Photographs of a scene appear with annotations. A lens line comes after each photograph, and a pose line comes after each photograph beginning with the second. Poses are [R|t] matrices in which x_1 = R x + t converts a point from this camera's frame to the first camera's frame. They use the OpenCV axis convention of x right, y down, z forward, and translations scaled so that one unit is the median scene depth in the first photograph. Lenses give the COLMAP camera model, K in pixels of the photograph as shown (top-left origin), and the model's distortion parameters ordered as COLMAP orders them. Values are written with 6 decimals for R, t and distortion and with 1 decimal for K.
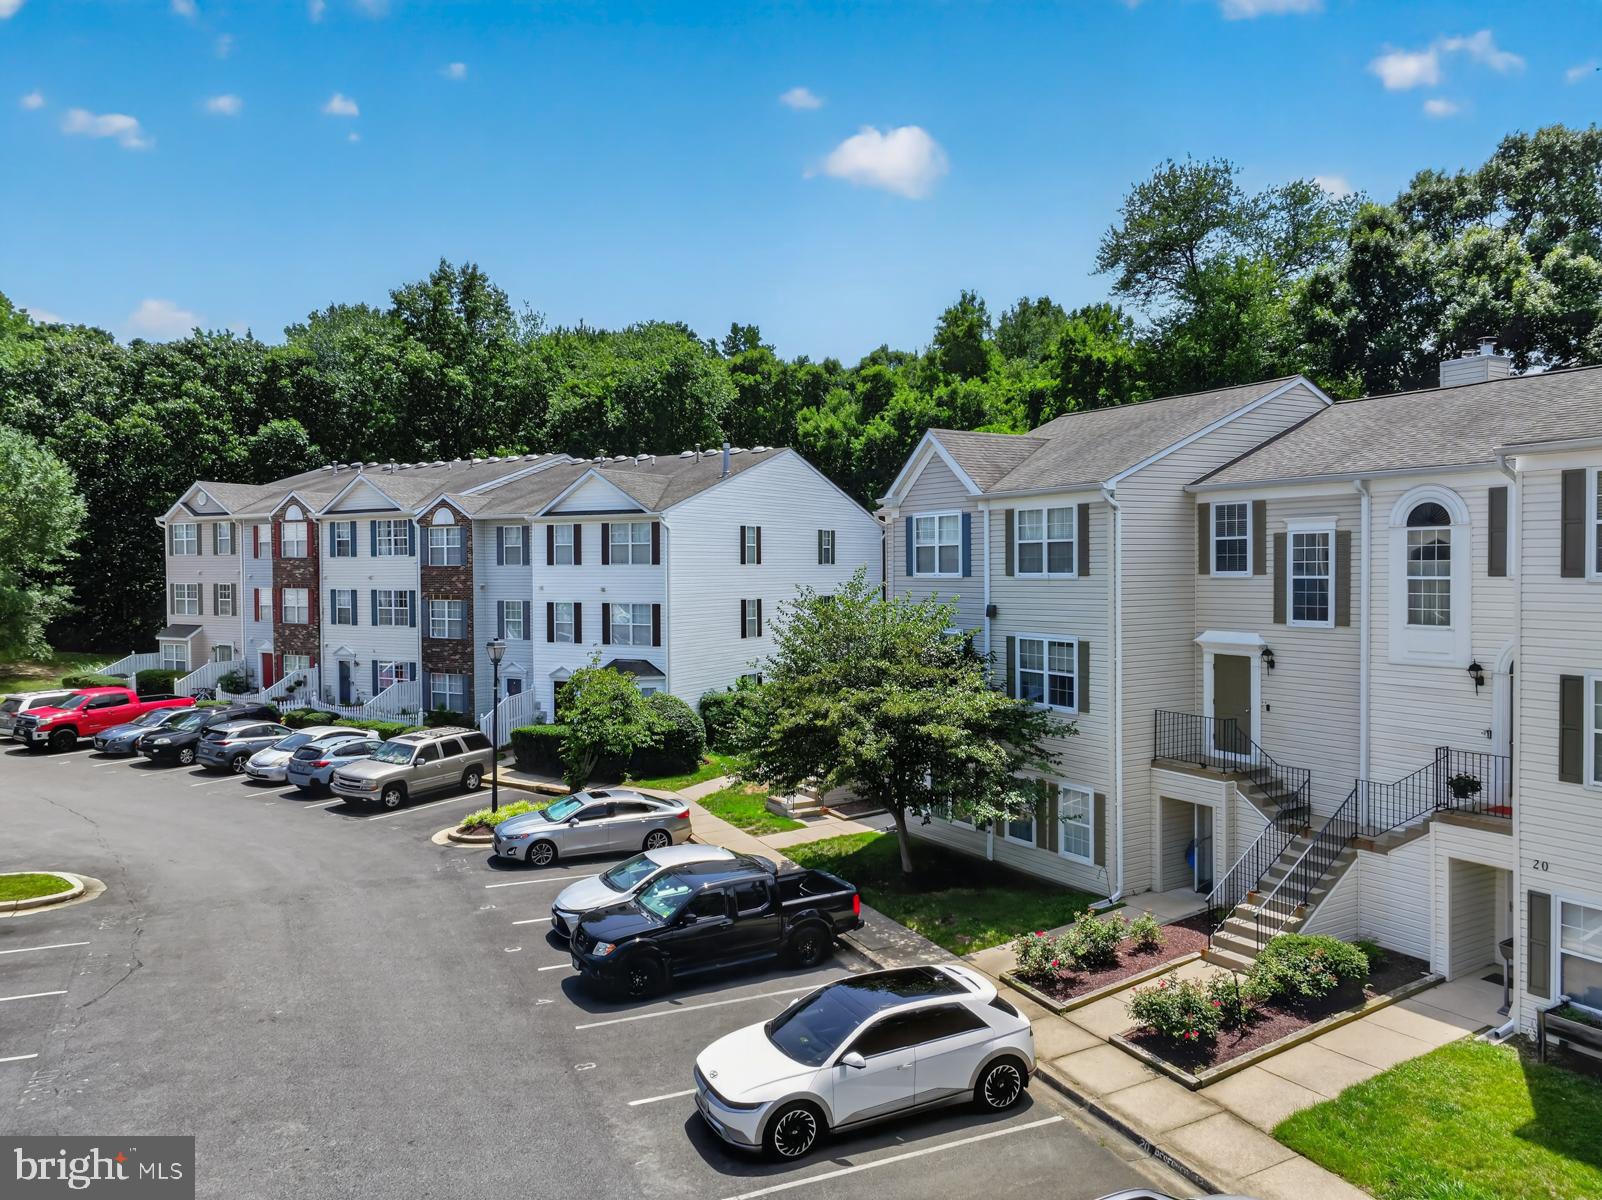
lens RADIAL K [[1128.5, 0, 806.5], [0, 1128.5, 595.2], [0, 0, 1]] dist [0.006279, 0.010345]
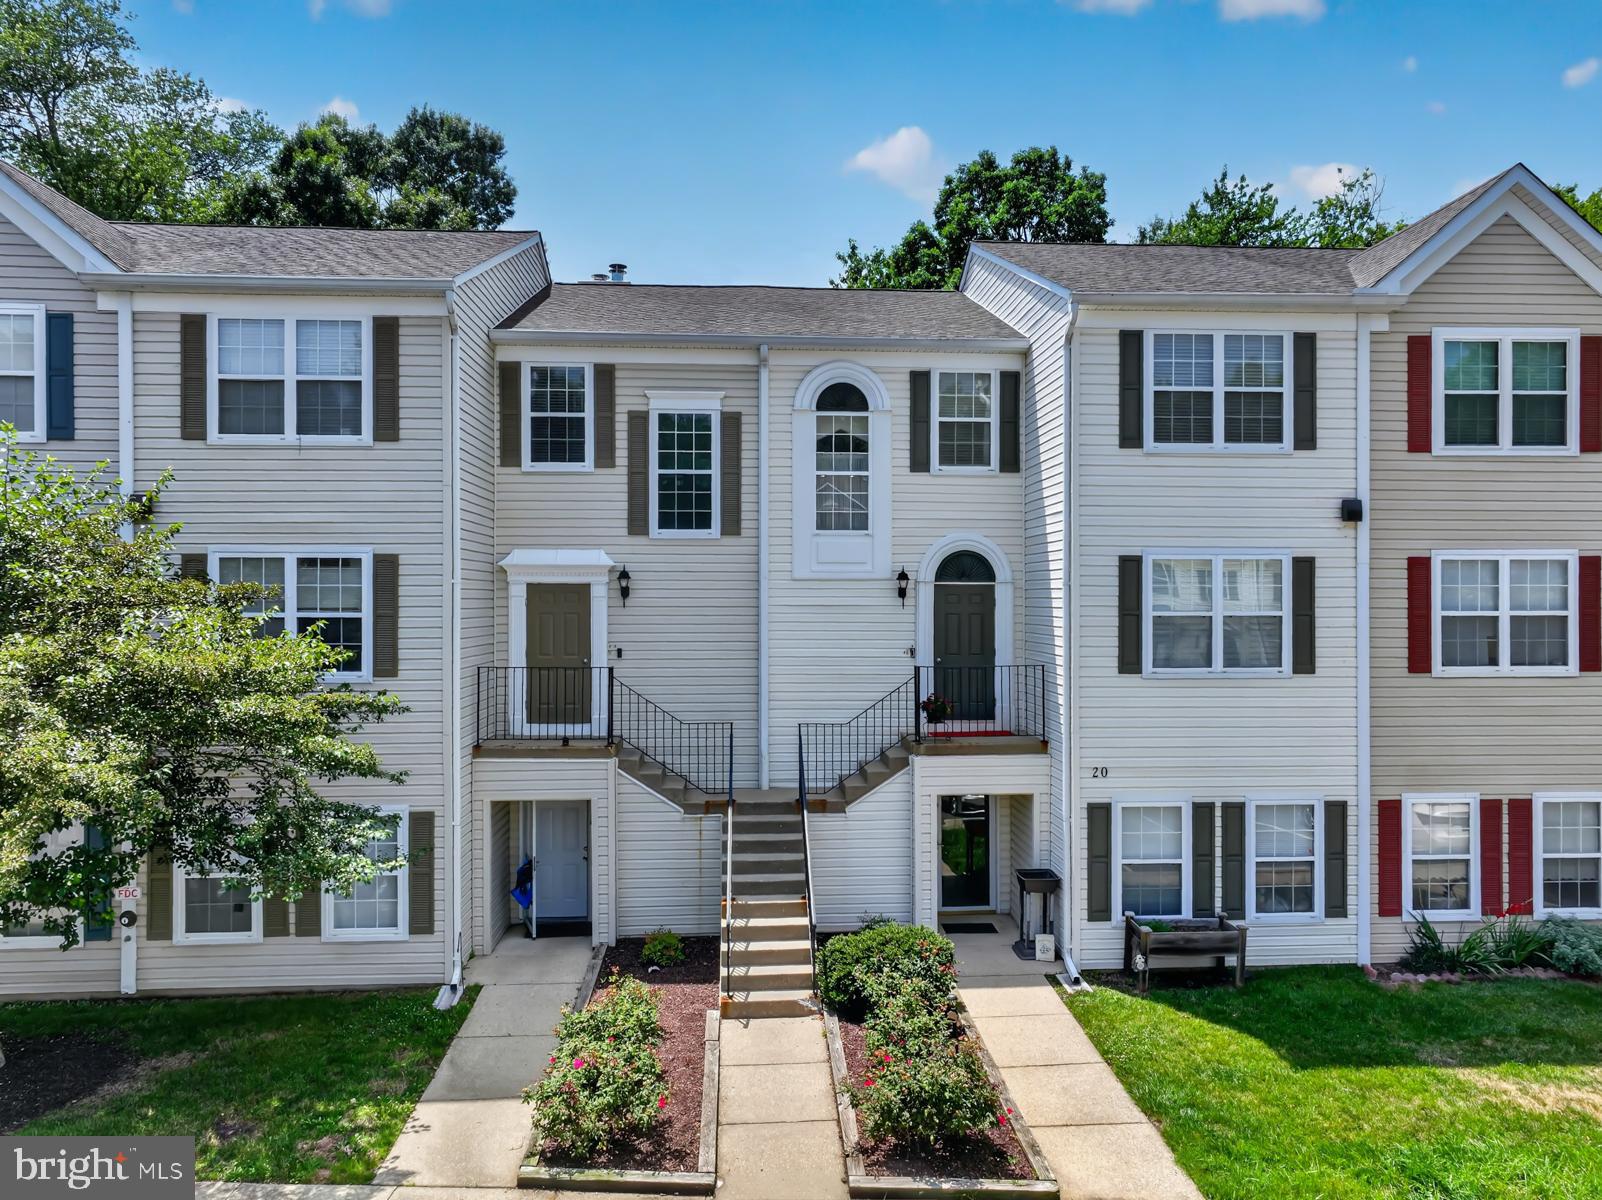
lens RADIAL K [[1142.1, 0, 807.7], [0, 1142.1, 604.2], [0, 0, 1]] dist [0.010054, 0.000349]
pose [[0.466474, 0.009441, 0.884484, -0.184477], [0.017869, 0.999638, -0.020095, 0.087852], [-0.884354, 0.025179, 0.466137, 0.570353]]
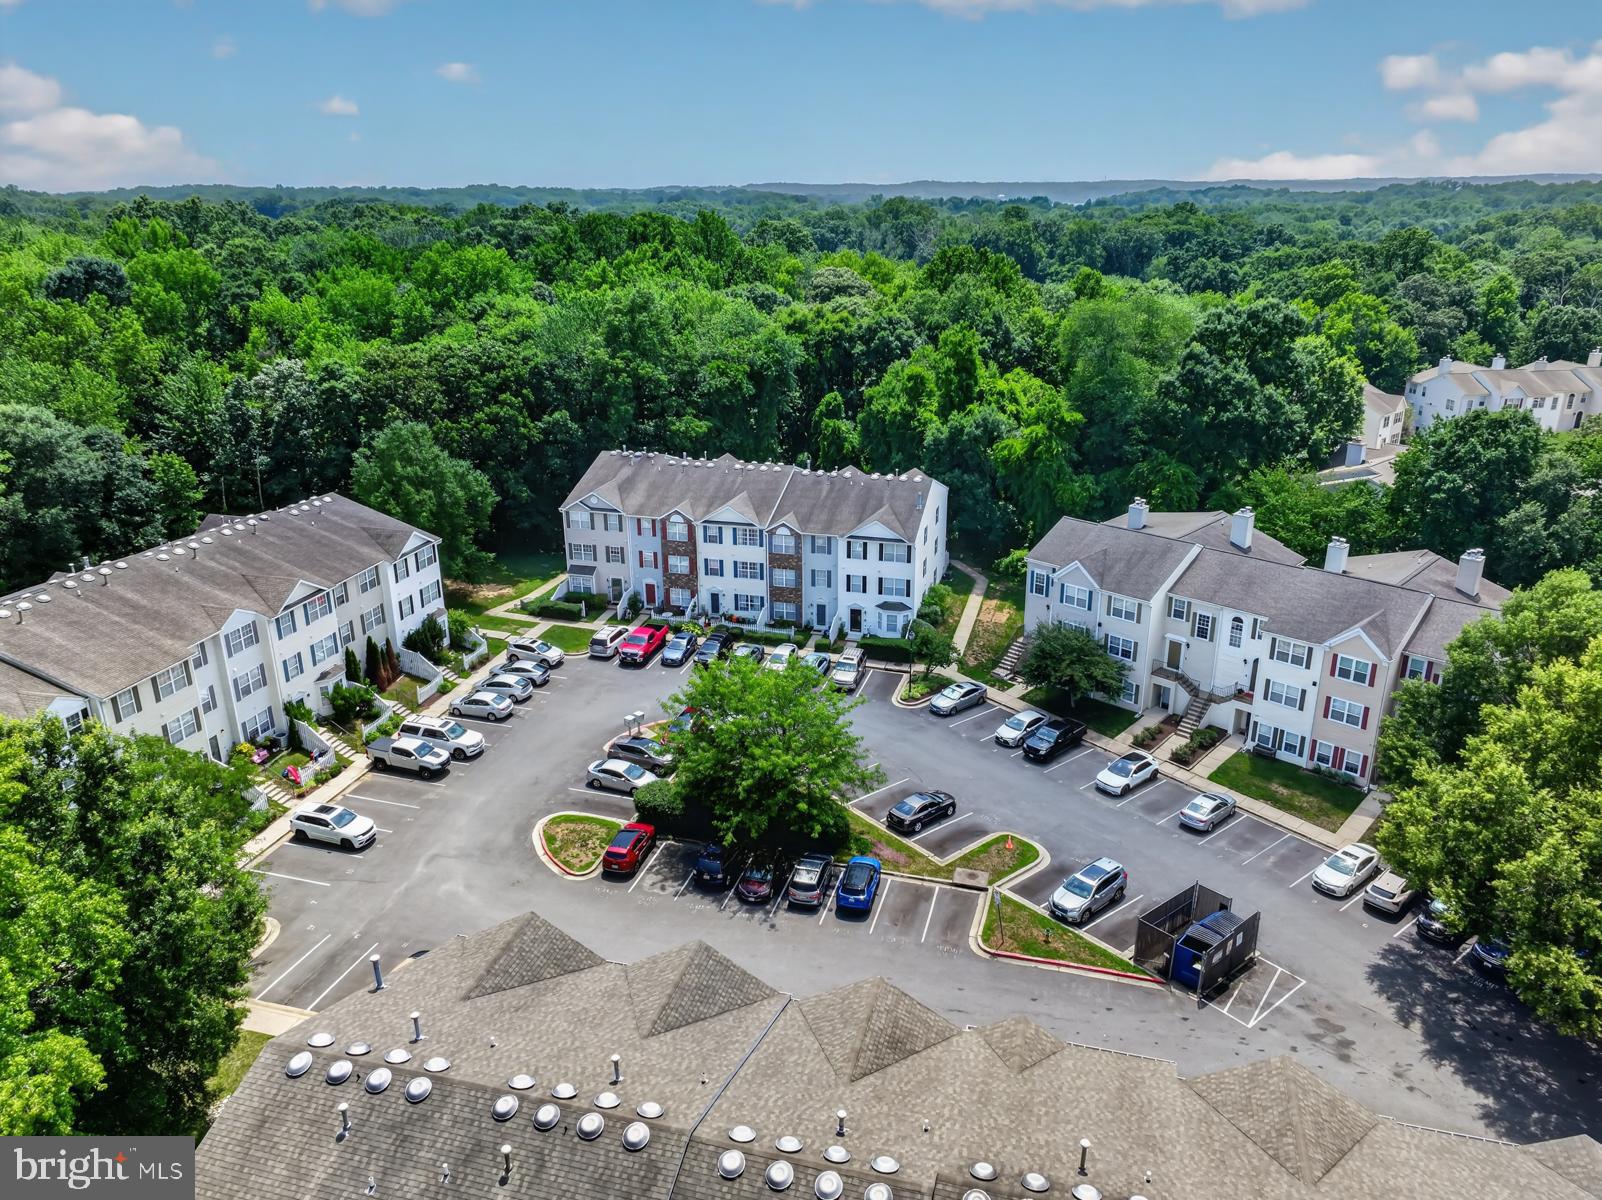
lens RADIAL K [[1128.5, 0, 806.5], [0, 1128.5, 595.2], [0, 0, 1]] dist [0.006279, 0.010345]
pose [[0.966389, -0.086341, 0.242154, -1.575495], [0.005471, 0.948611, 0.316398, -1.216550], [-0.257028, -0.304438, 0.917199, -1.861171]]
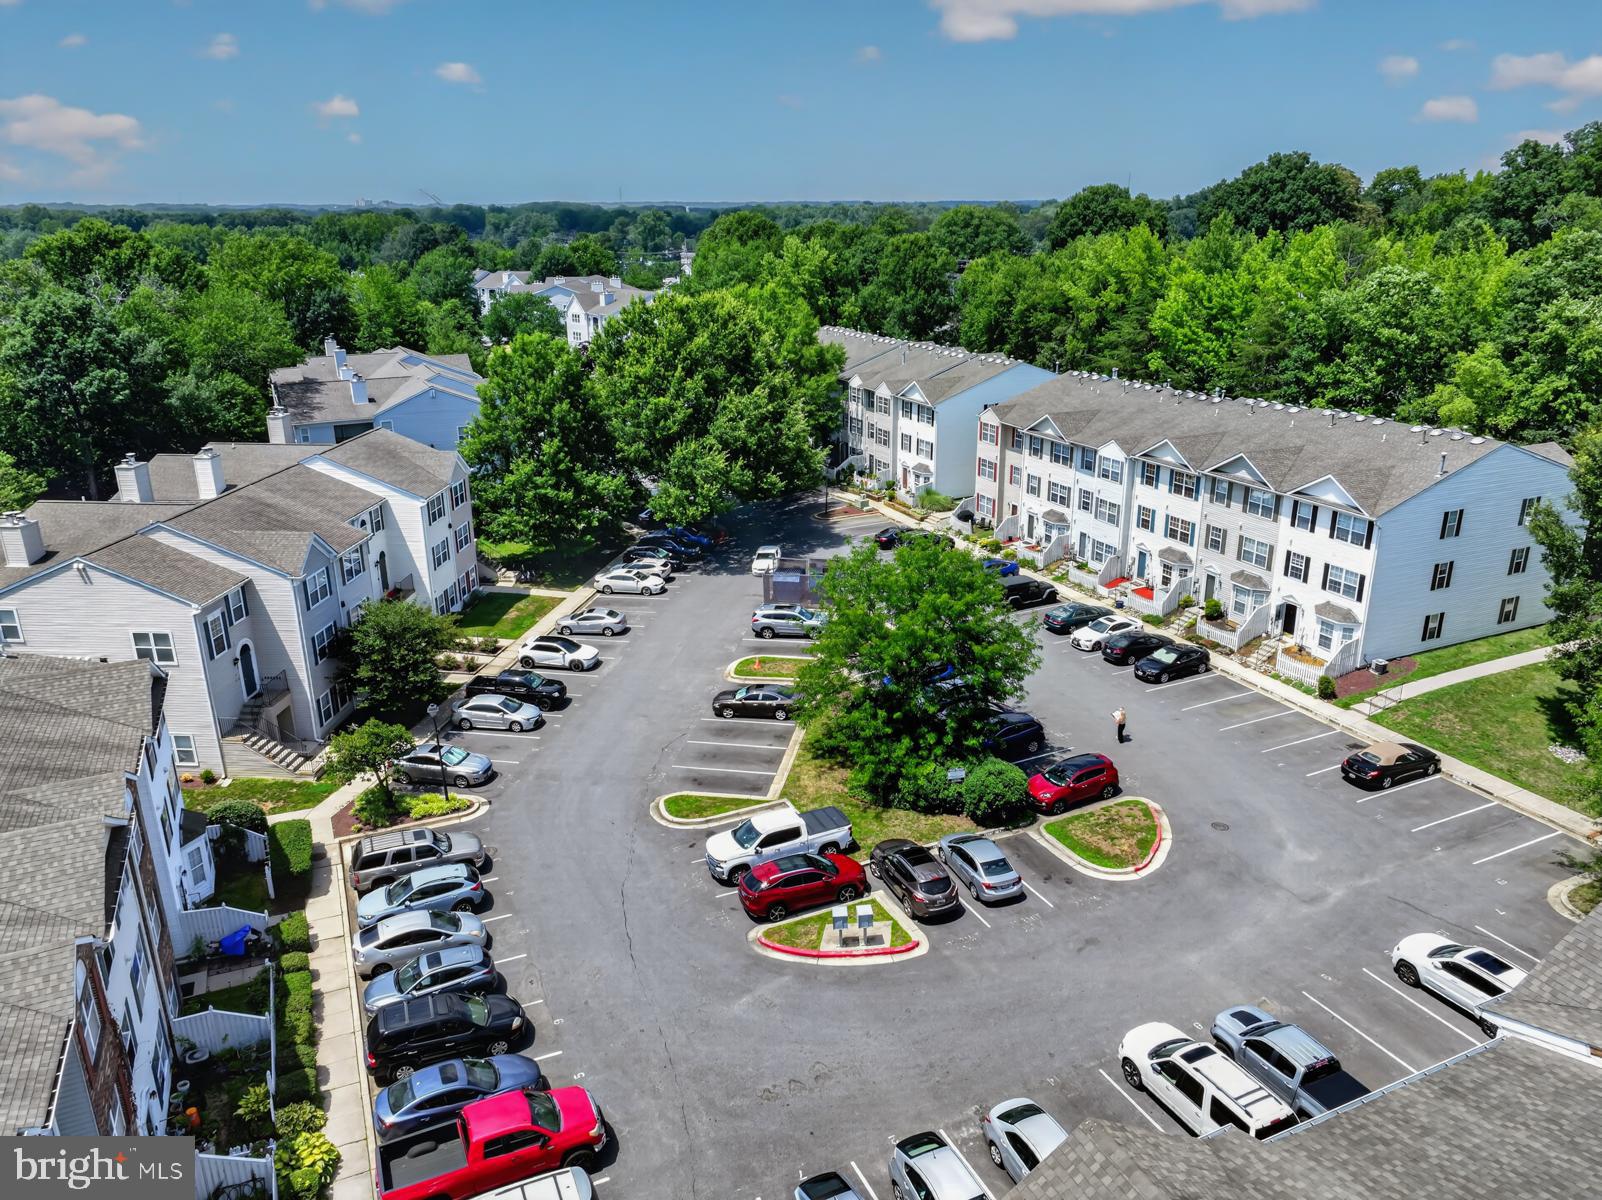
lens RADIAL K [[1142.1, 0, 807.7], [0, 1142.1, 604.2], [0, 0, 1]] dist [0.010054, 0.000349]
pose [[-0.813838, -0.180721, 0.552274, -2.131986], [0.025806, 0.938231, 0.345046, -0.863130], [-0.580518, 0.295063, -0.758905, 2.549997]]
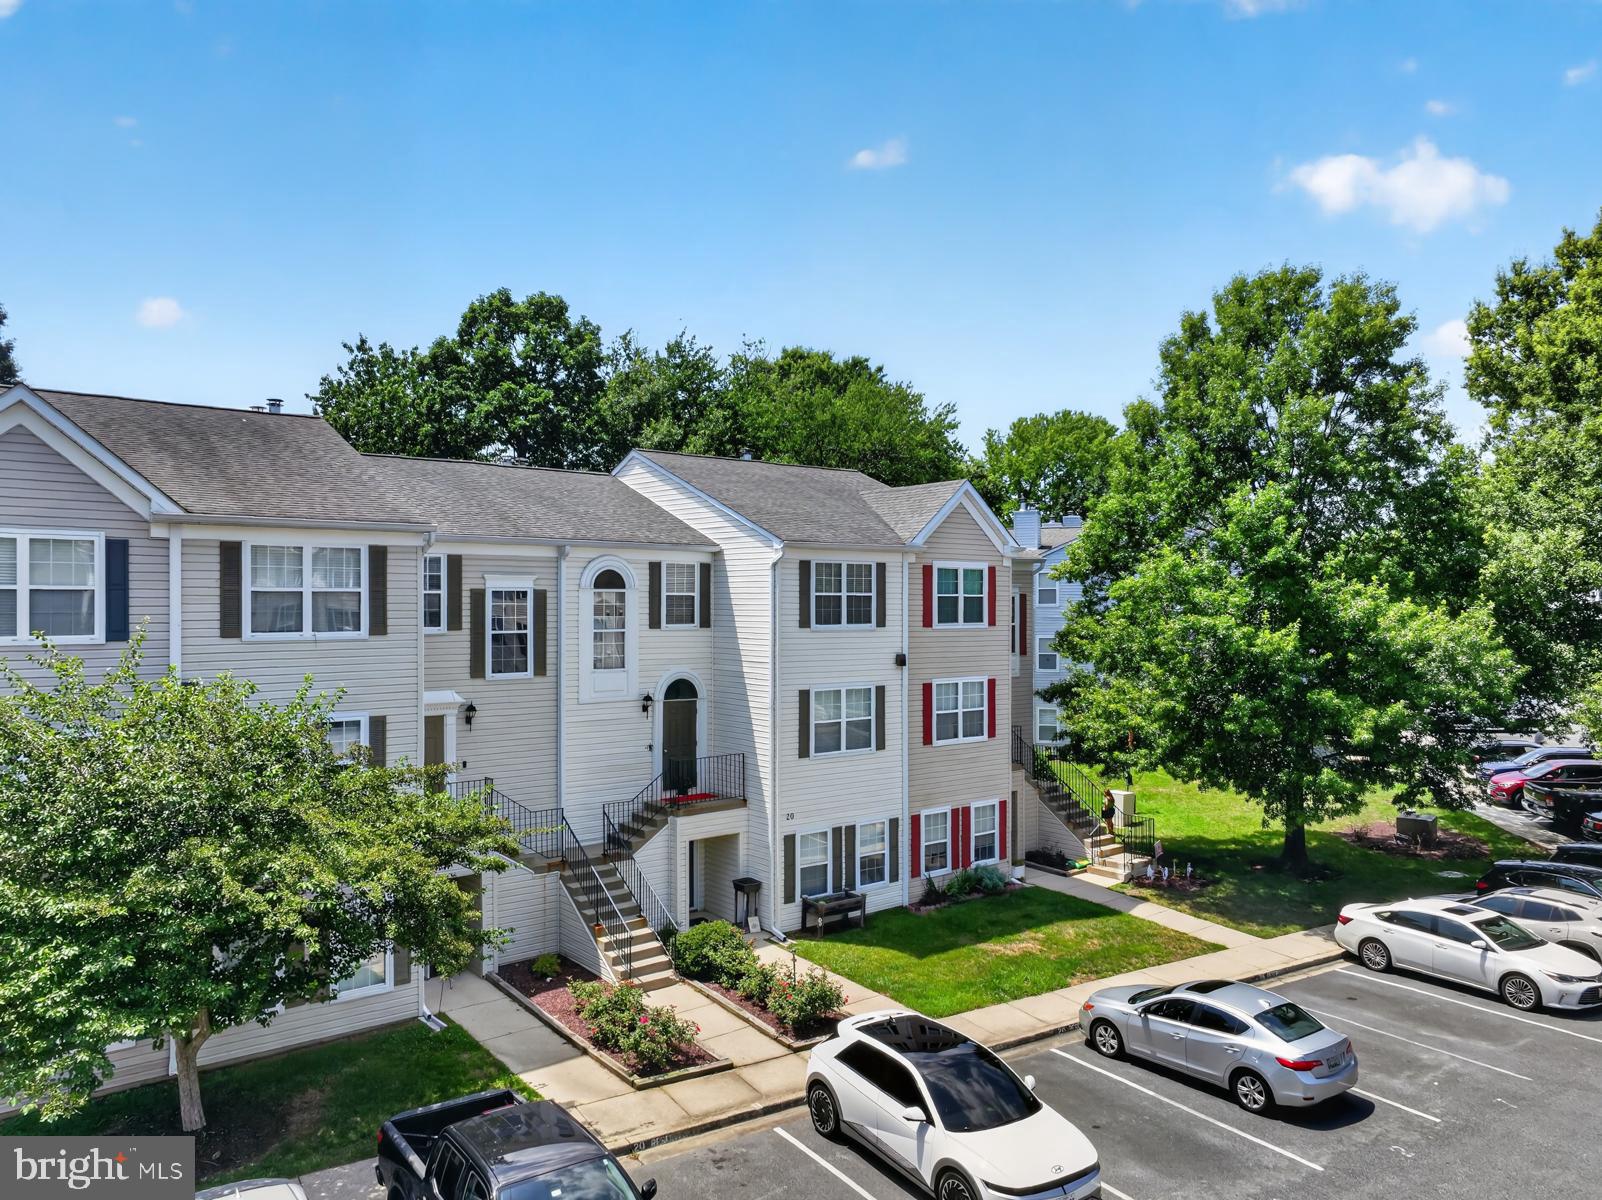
lens RADIAL K [[1142.1, 0, 807.7], [0, 1142.1, 604.2], [0, 0, 1]] dist [0.010054, 0.000349]
pose [[-0.127814, 0.009738, 0.991750, -0.646030], [0.026212, 0.999636, -0.006438, -0.027382], [-0.991452, 0.025173, -0.128023, 0.850681]]
